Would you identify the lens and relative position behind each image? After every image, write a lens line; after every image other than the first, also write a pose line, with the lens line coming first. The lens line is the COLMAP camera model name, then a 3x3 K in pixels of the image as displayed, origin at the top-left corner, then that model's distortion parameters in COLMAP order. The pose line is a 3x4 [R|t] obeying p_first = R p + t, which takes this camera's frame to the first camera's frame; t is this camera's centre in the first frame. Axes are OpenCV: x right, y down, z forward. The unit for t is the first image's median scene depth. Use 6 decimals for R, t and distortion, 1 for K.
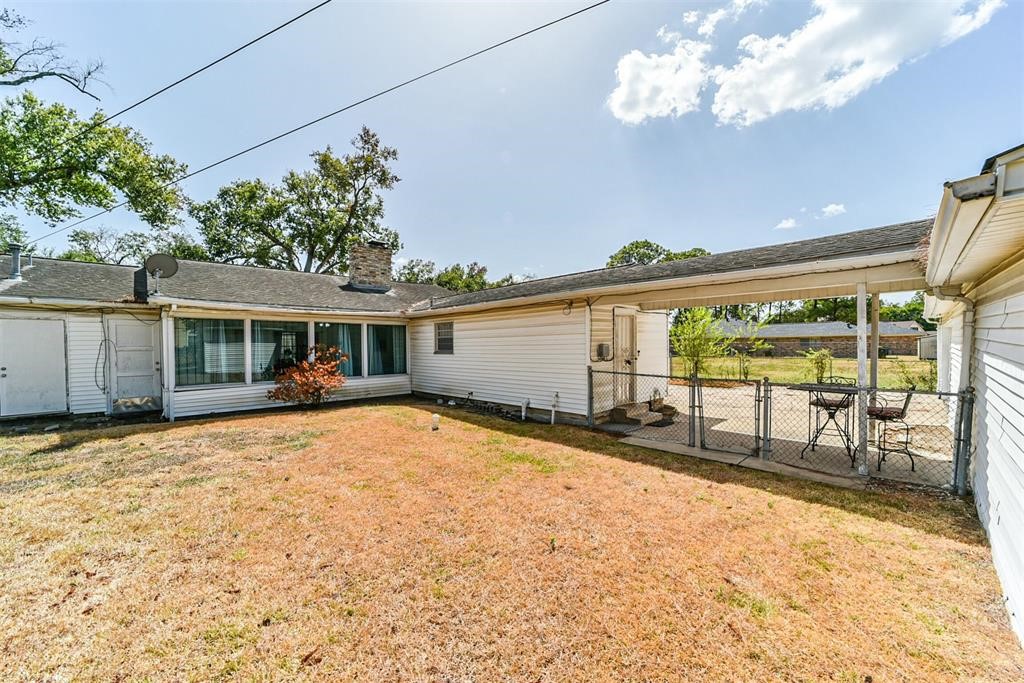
lens RADIAL K [[395.1, 0, 498.6], [0, 395.1, 356.9], [0, 0, 1]] dist [-0.013147, 0.000890]
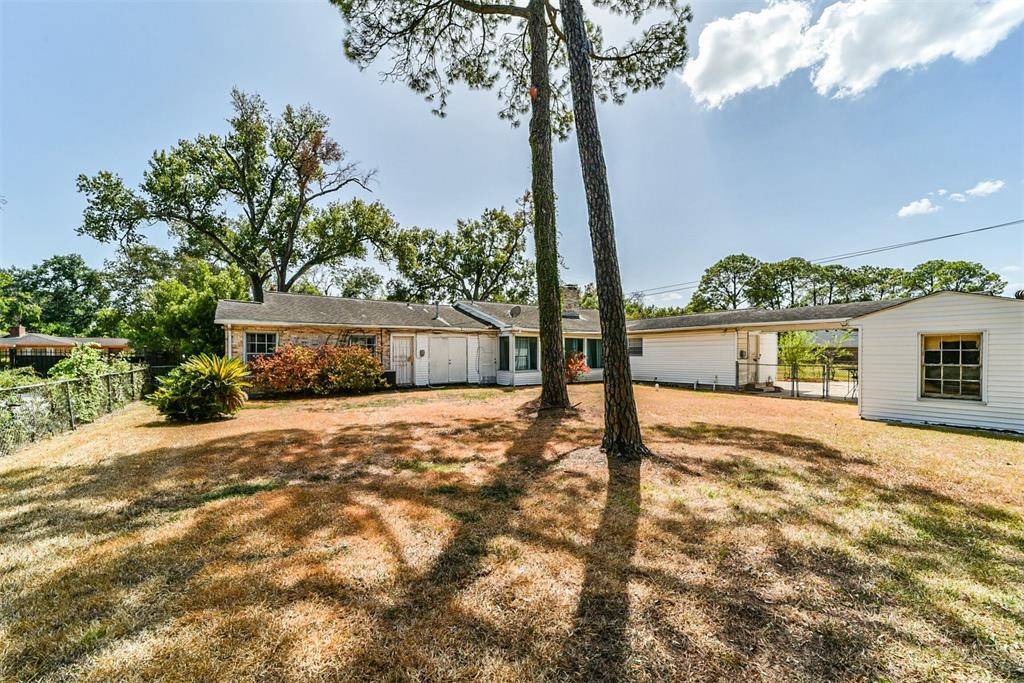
lens RADIAL K [[395.1, 0, 510.2], [0, 395.1, 359.4], [0, 0, 1]] dist [-0.013147, 0.000890]
pose [[0.986745, 0.008313, -0.162063, -0.393313], [-0.010724, 0.999844, -0.014008, 0.036768], [0.161921, 0.015560, 0.986681, -0.786170]]
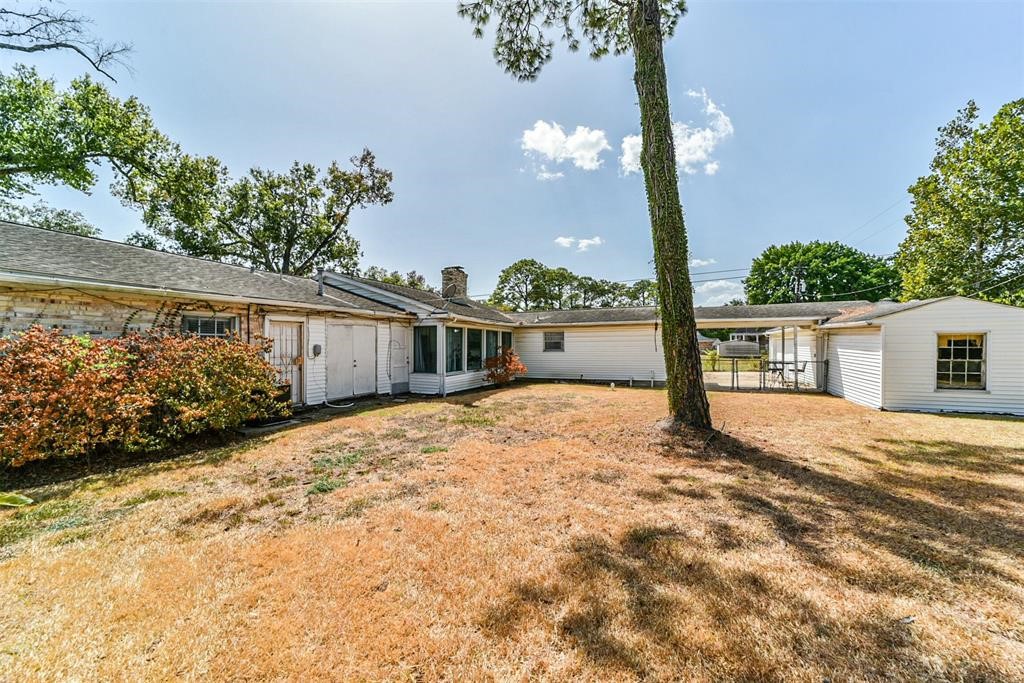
lens RADIAL K [[395.1, 0, 511.4], [0, 395.1, 345.9], [0, 0, 1]] dist [-0.013147, 0.000890]
pose [[0.919758, 0.005692, 0.392445, -0.897925], [0.007914, 0.999423, -0.033043, 0.018822], [-0.392407, 0.033498, 0.919182, -0.361445]]
